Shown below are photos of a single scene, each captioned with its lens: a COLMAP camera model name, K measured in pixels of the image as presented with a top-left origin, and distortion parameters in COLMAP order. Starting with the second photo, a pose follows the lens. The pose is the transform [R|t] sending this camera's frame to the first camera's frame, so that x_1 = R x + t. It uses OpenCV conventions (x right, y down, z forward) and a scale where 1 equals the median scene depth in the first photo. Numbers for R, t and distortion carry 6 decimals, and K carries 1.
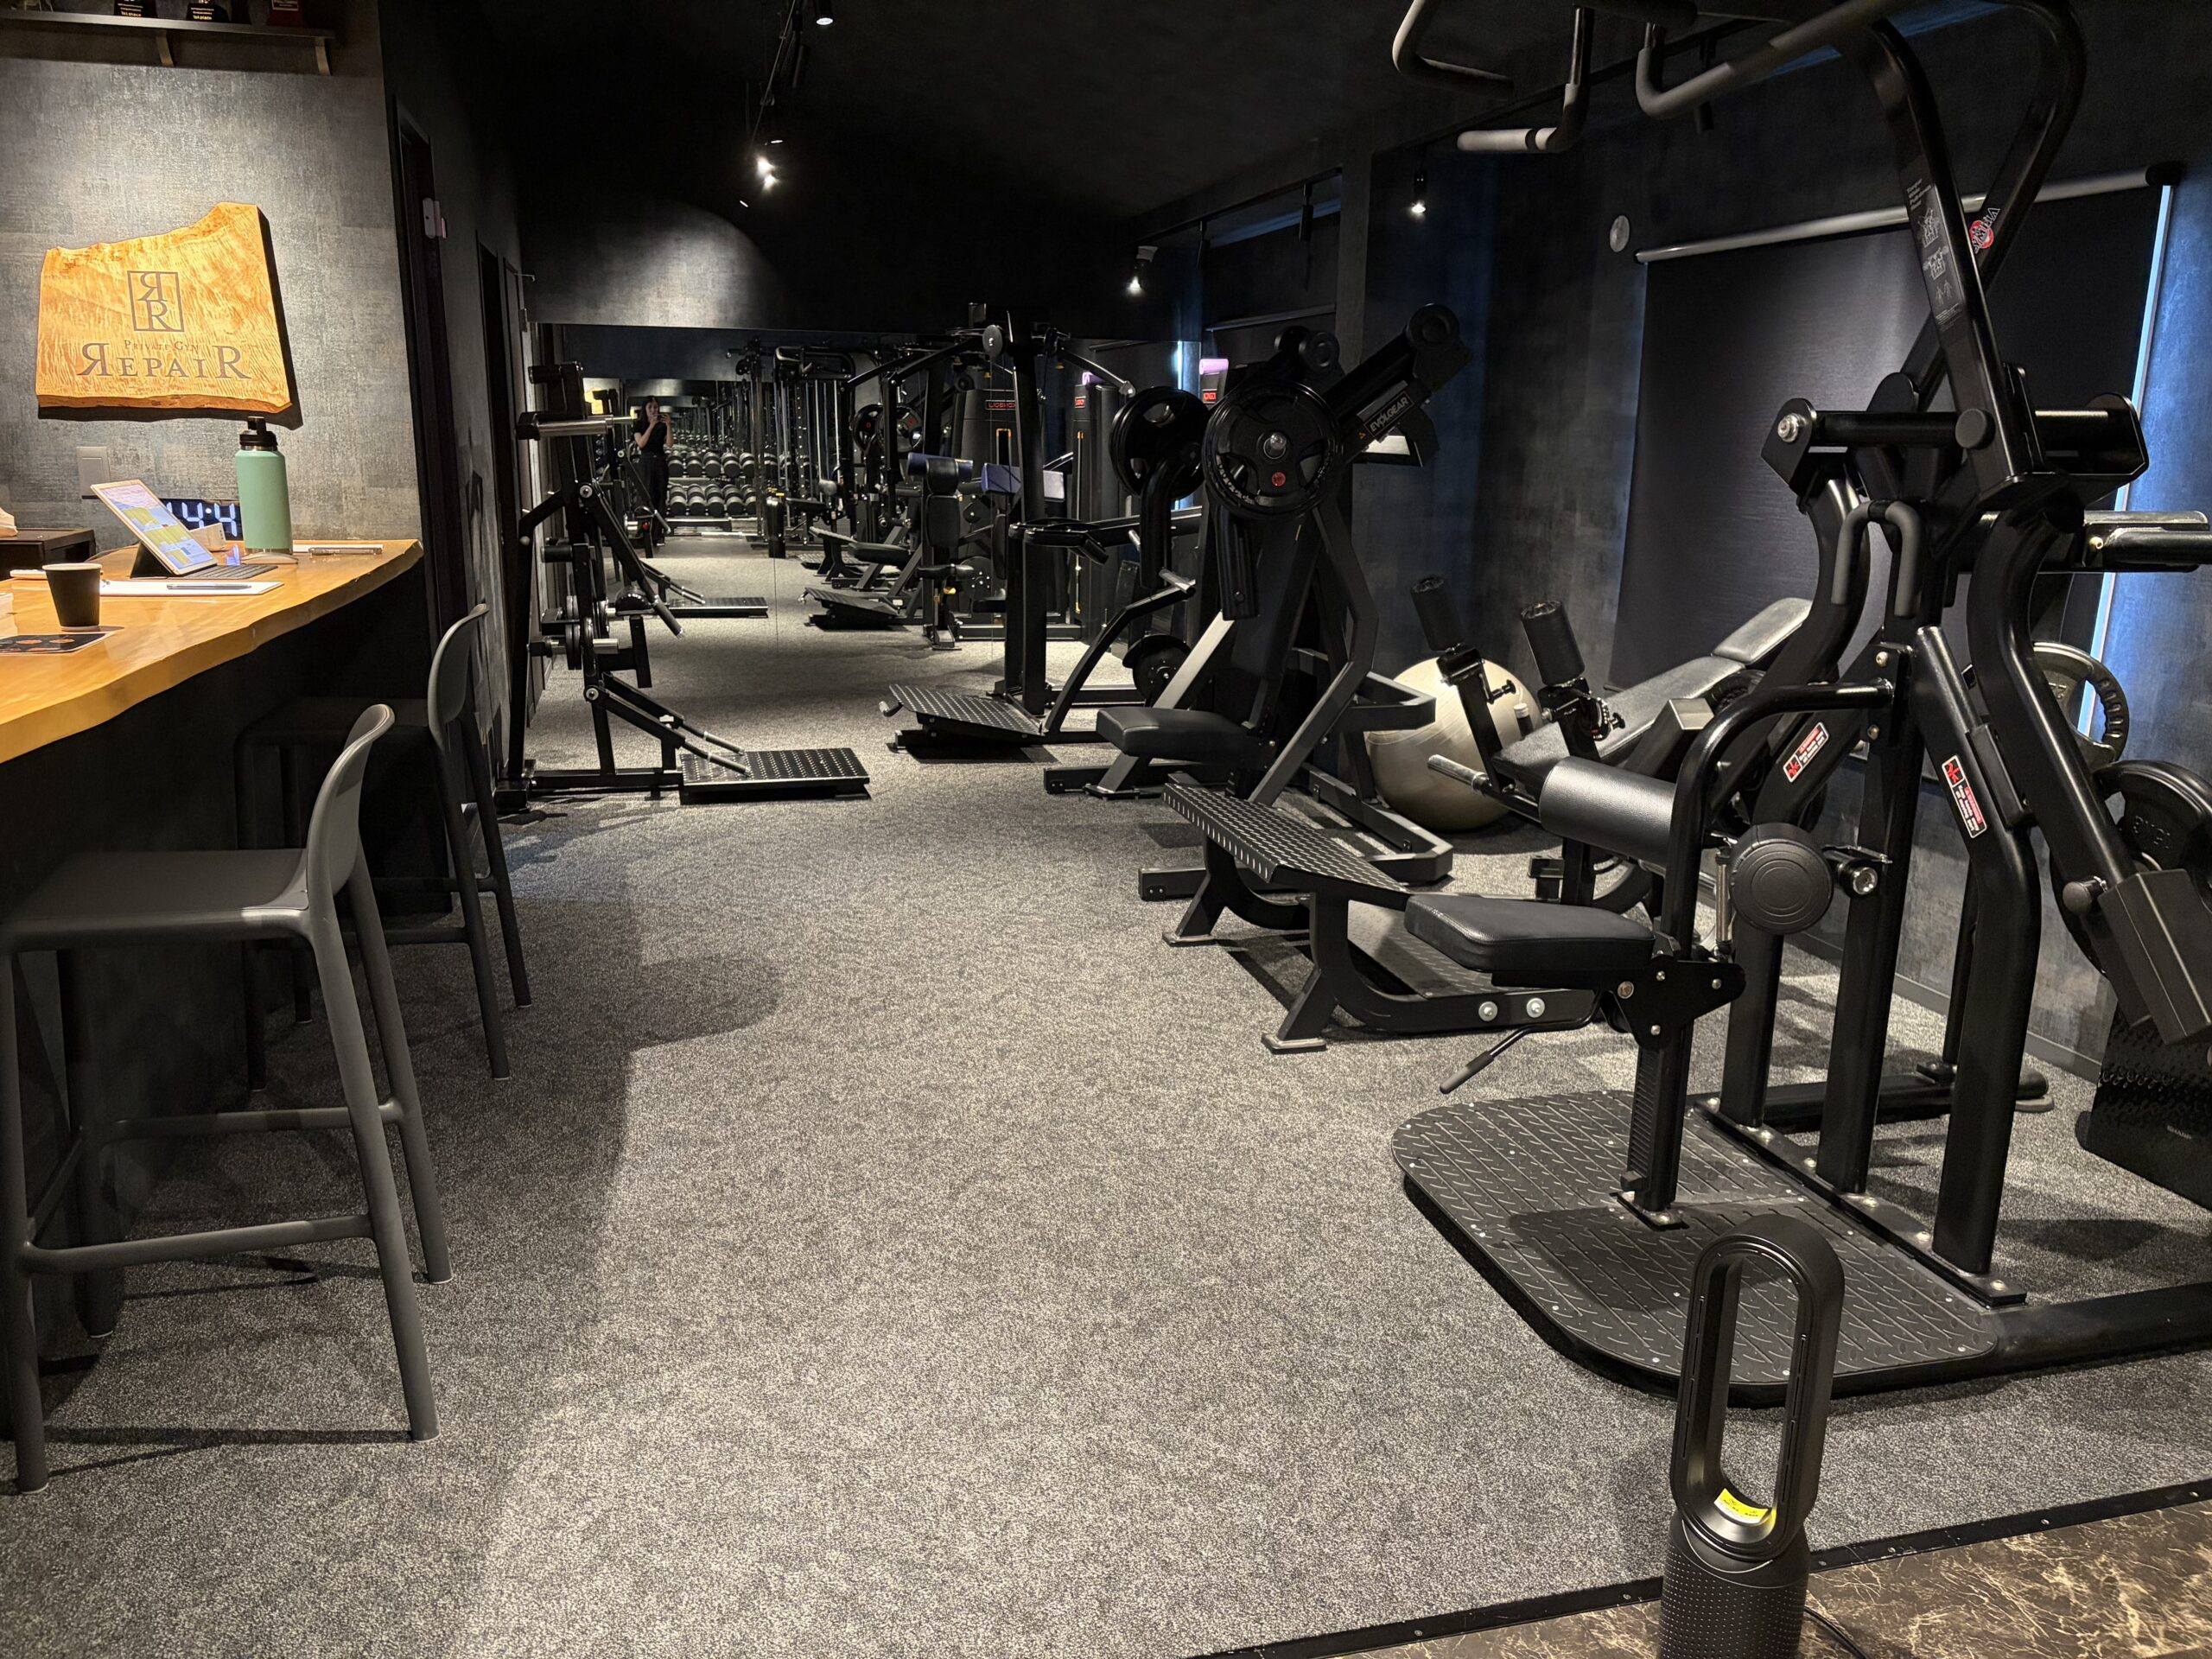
lens RADIAL K [[1671.3, 0, 1110.8], [0, 1671.3, 824.3], [0, 0, 1]] dist [0.044879, -0.049460]
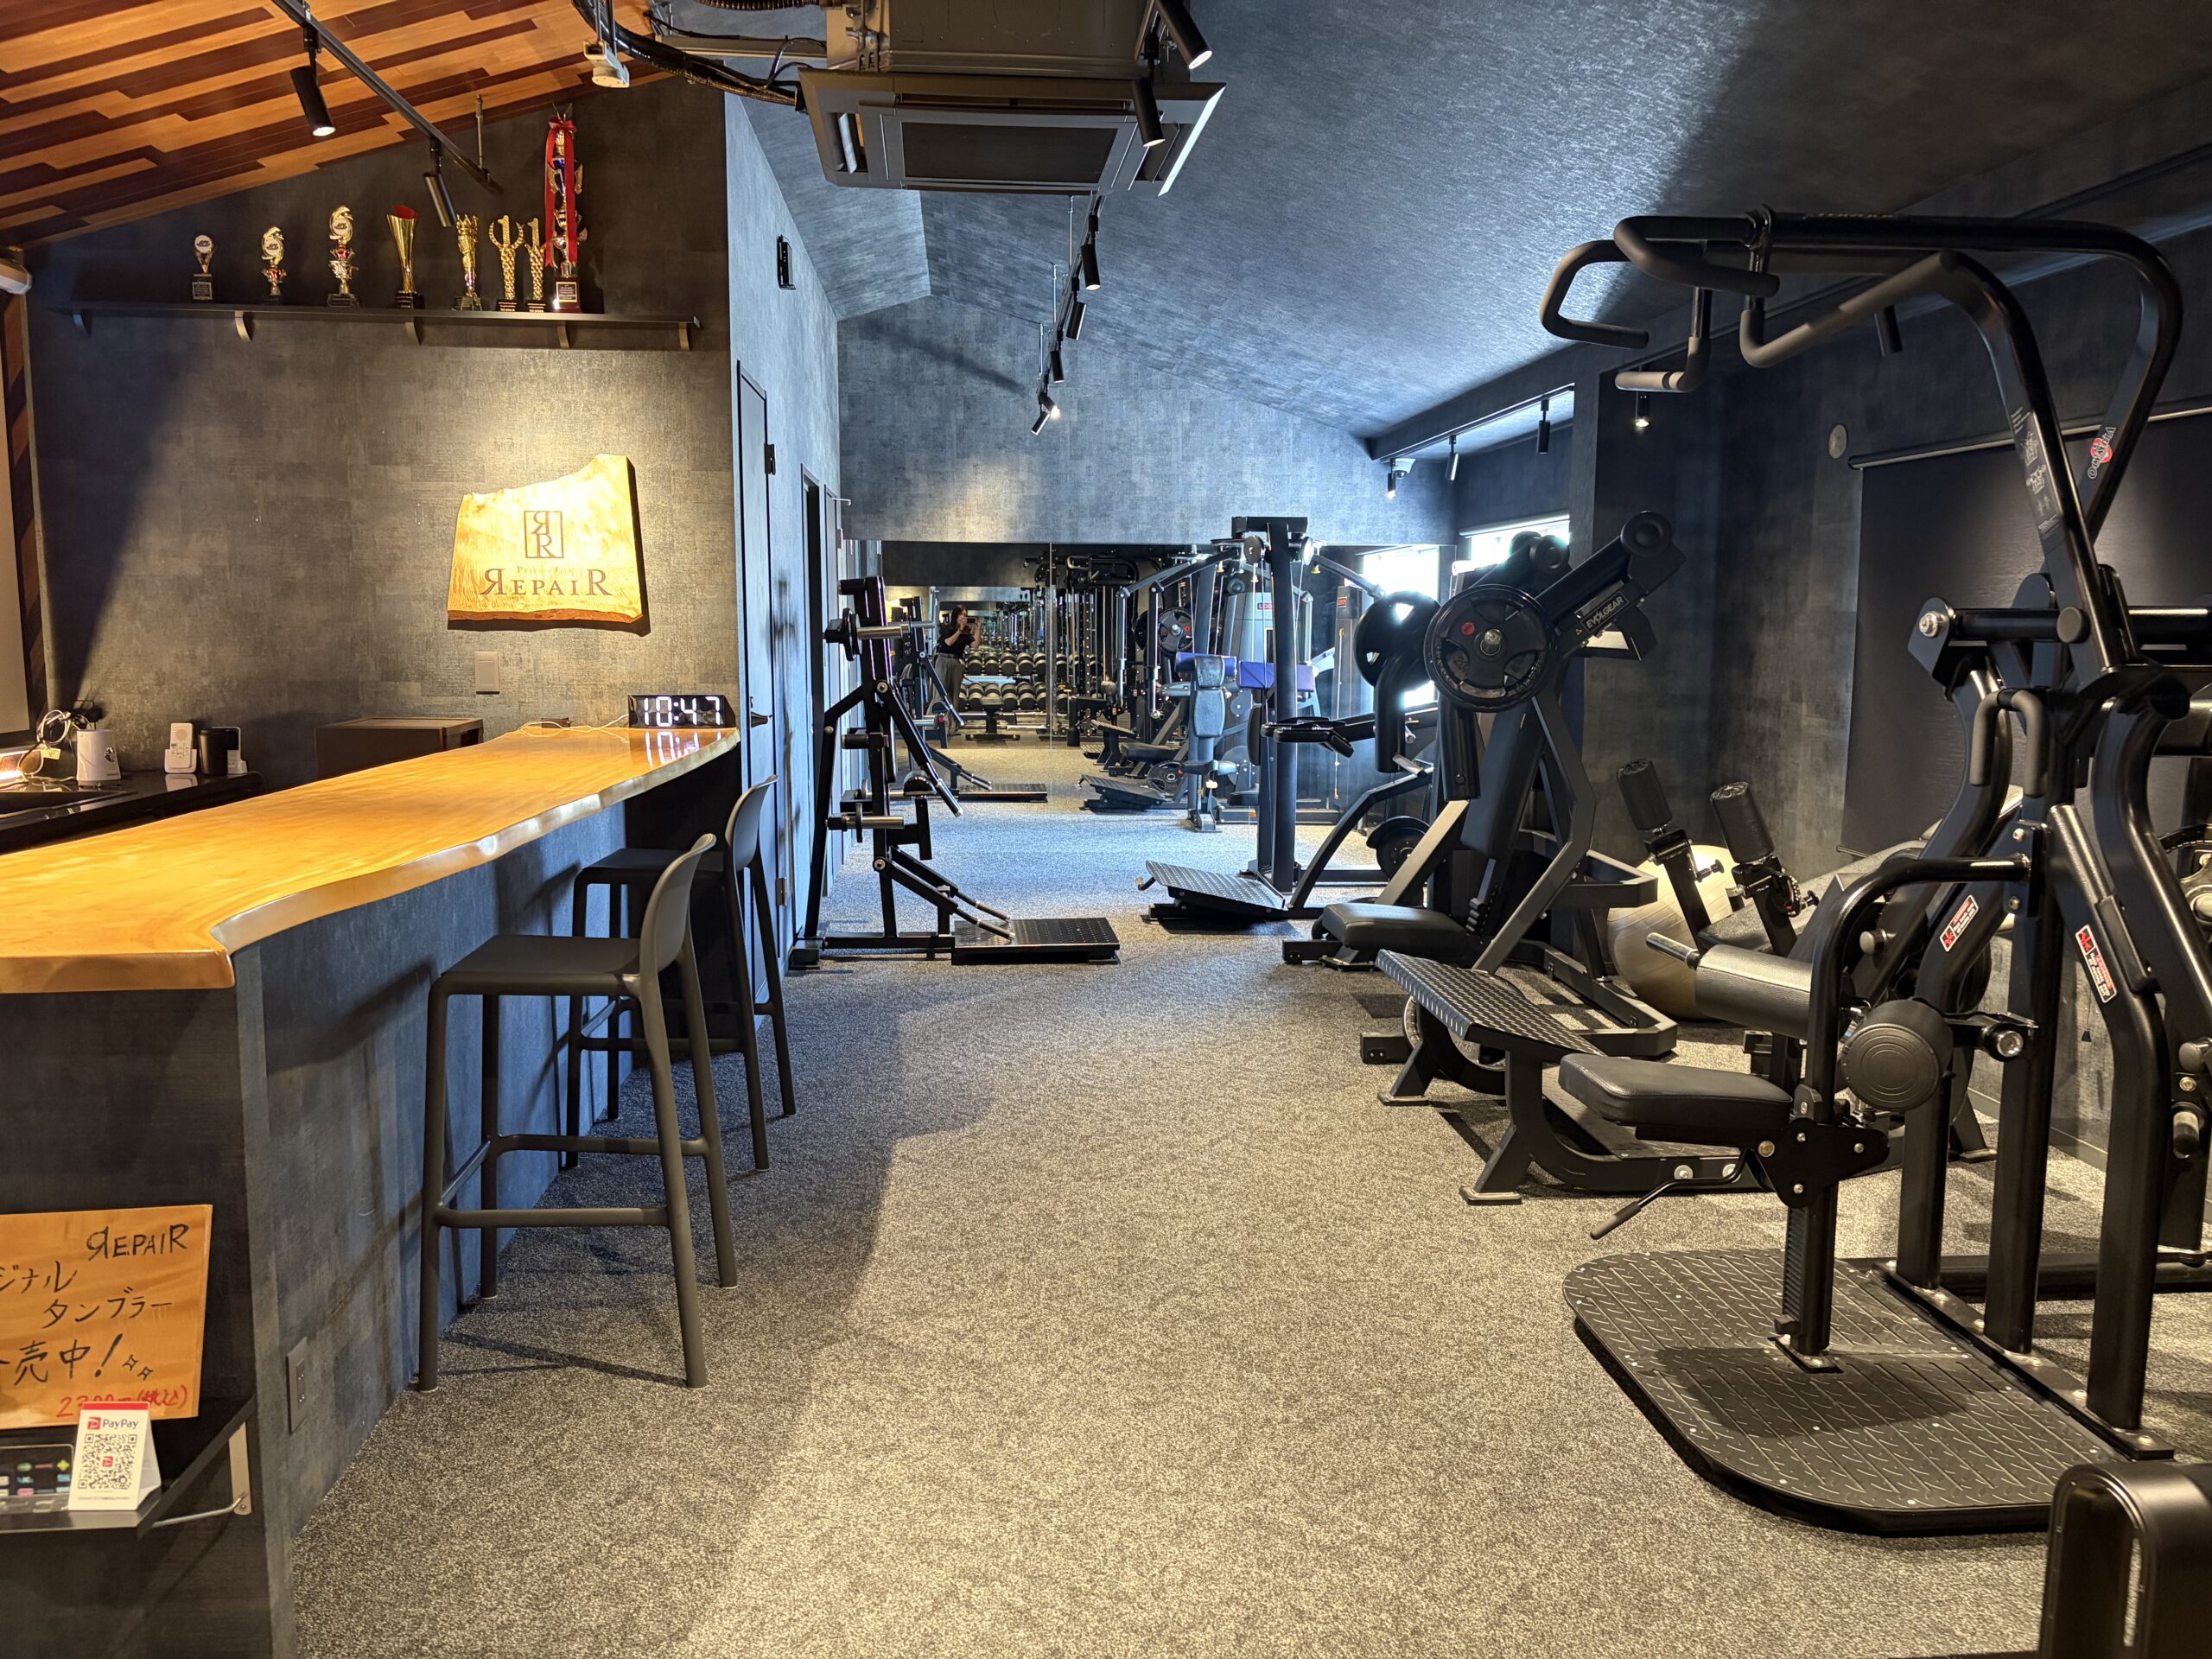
lens RADIAL K [[1671.3, 0, 1121.5], [0, 1671.3, 828.6], [0, 0, 1]] dist [0.044879, -0.049460]
pose [[0.986222, 0.011298, -0.165041, 0.049668], [-0.029572, 0.993635, -0.108693, 0.021432], [0.162762, 0.112076, 0.980279, -0.100242]]
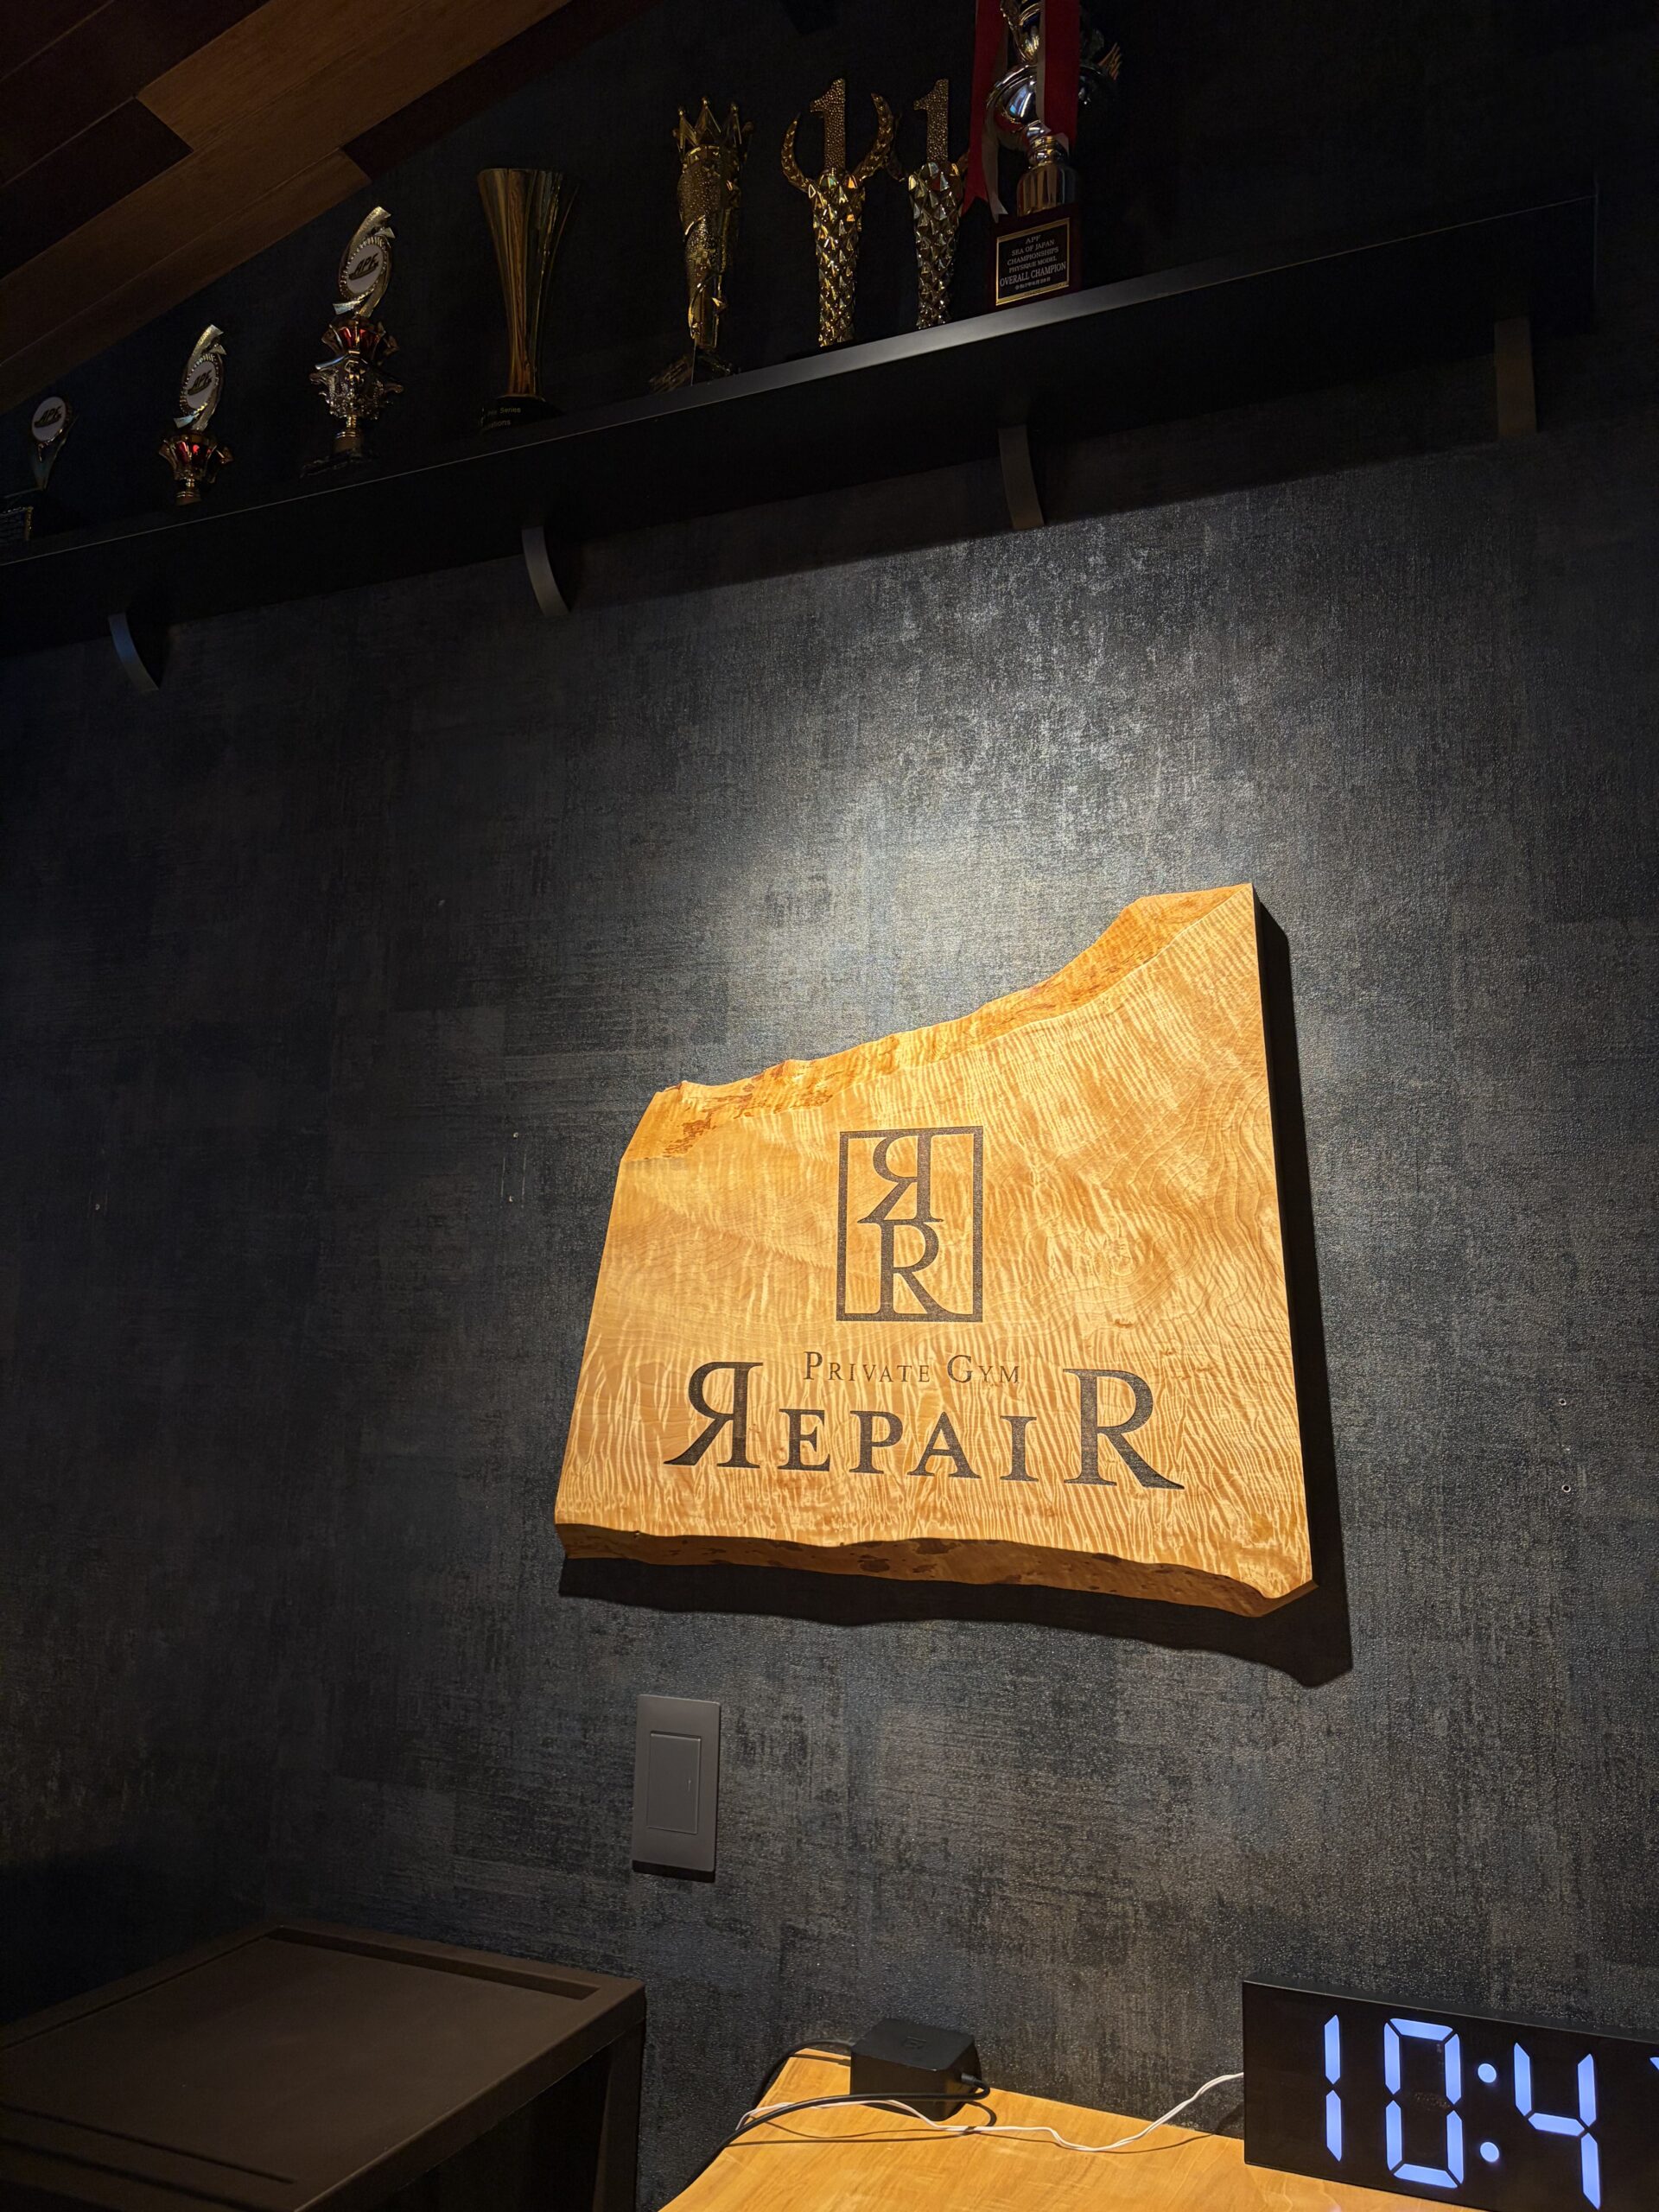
lens RADIAL K [[1671.3, 0, 820.0], [0, 1671.3, 1102.4], [0, 0, 1]] dist [0.044879, -0.049460]
pose [[0.792638, -0.095588, -0.602153, -0.405013], [-0.154862, 0.923678, -0.350480, -0.227352], [0.589697, 0.371054, 0.717339, 0.783638]]
